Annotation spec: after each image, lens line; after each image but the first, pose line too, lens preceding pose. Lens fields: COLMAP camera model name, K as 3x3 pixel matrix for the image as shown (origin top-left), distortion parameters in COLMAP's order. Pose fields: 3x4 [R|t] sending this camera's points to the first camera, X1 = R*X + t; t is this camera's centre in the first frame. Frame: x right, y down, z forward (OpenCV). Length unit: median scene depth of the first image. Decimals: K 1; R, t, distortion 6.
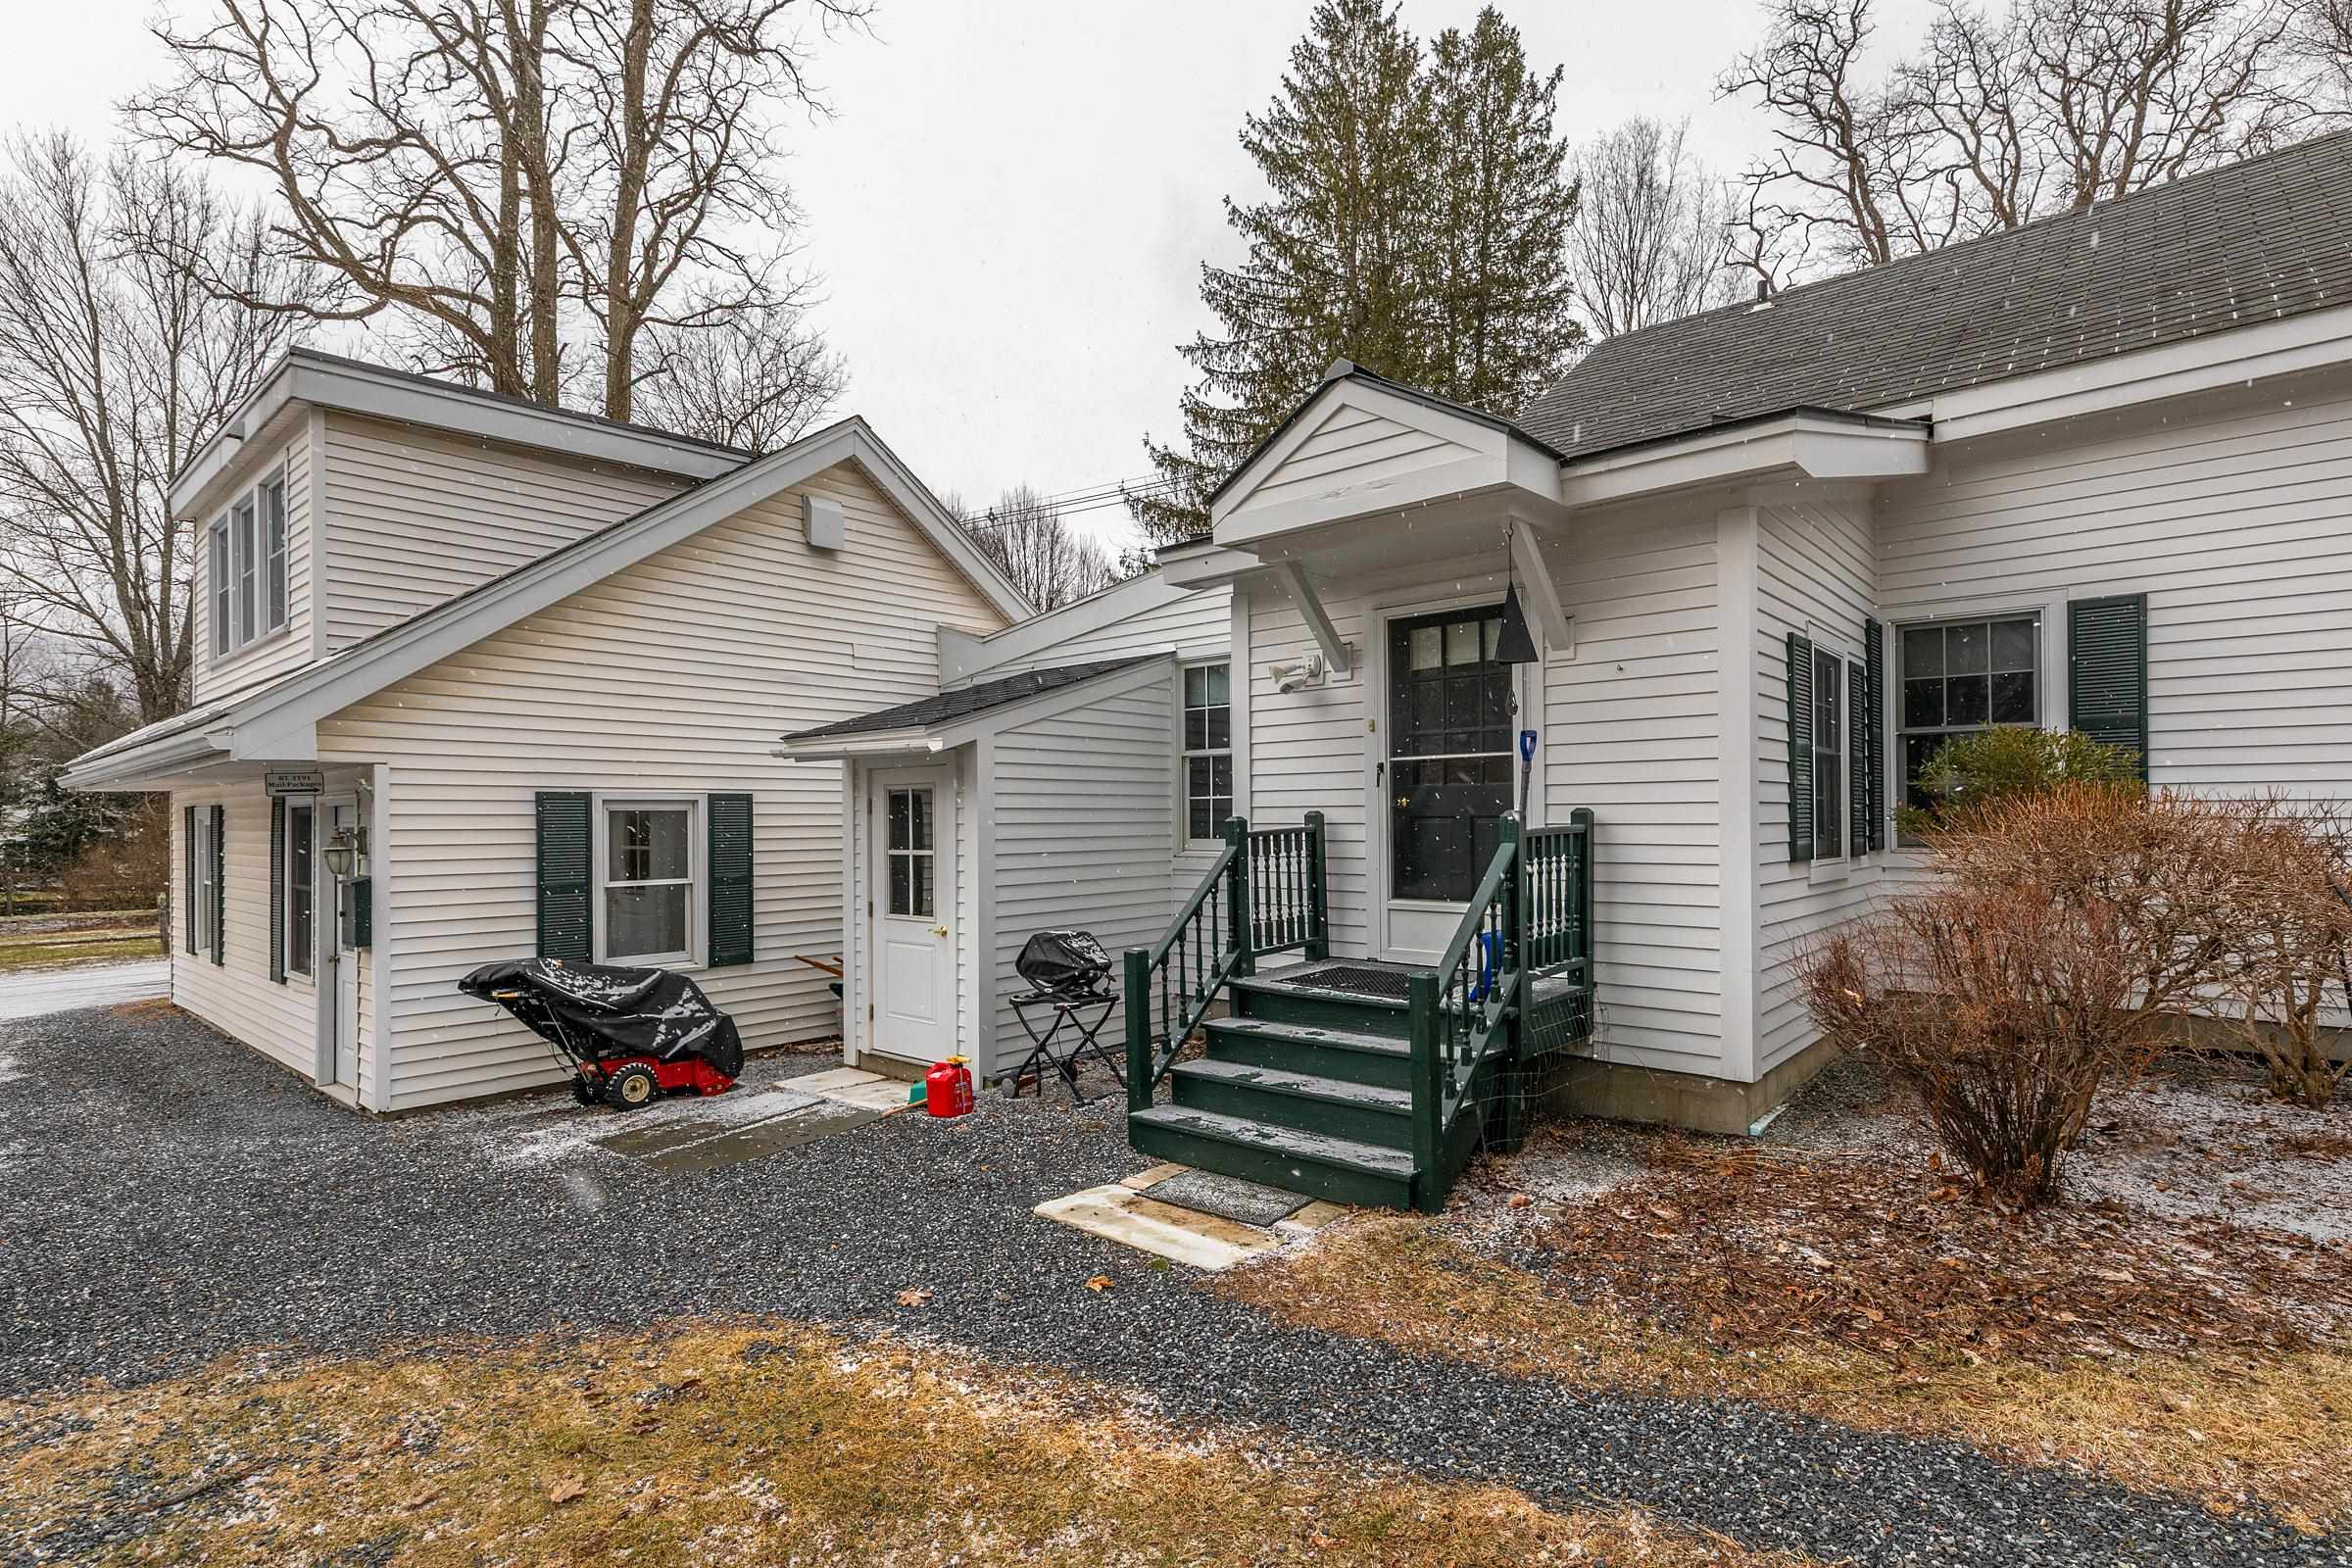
lens RADIAL K [[1108.2, 0, 1198.8], [0, 1108.2, 822.4], [0, 0, 1]] dist [0.003215, 0.000546]
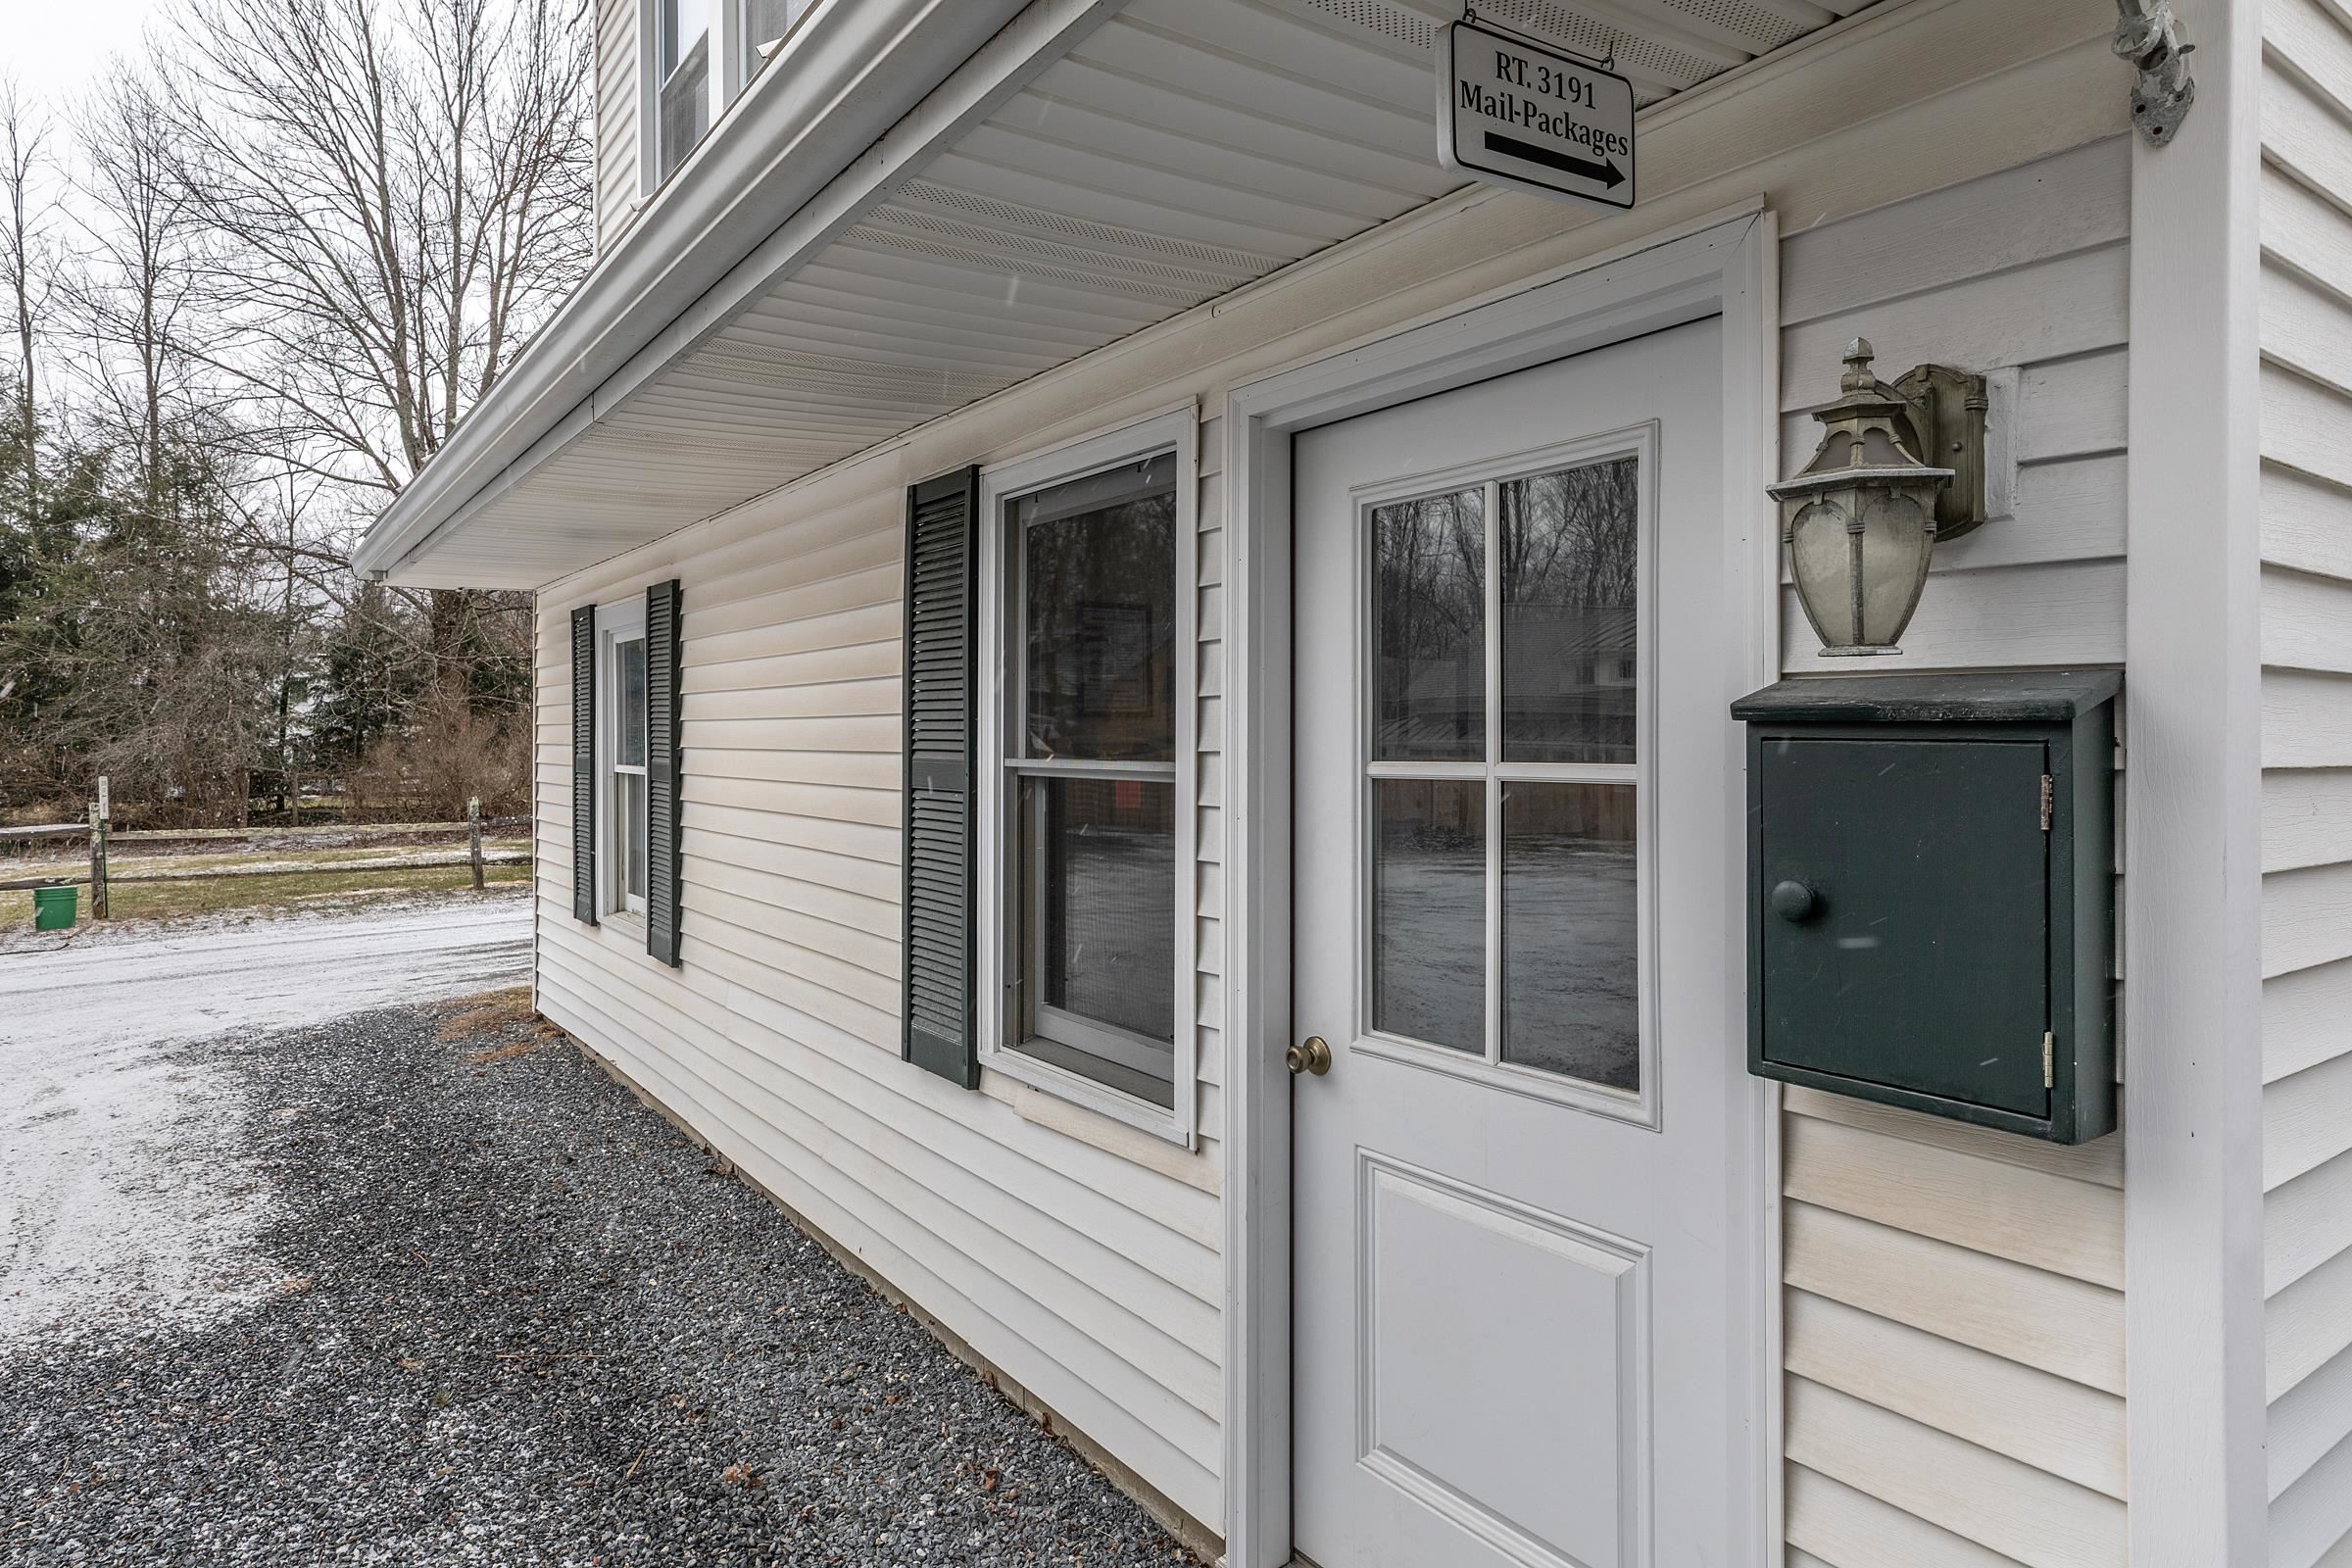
lens RADIAL K [[1352.1, 0, 1173.2], [0, 1352.1, 767.2], [0, 0, 1]] dist [0.000904, 0.000603]
pose [[0.969923, 0.013960, -0.243011, -0.190467], [-0.009301, 0.999751, 0.020308, 0.014019], [0.243234, -0.017437, 0.969811, 0.183160]]
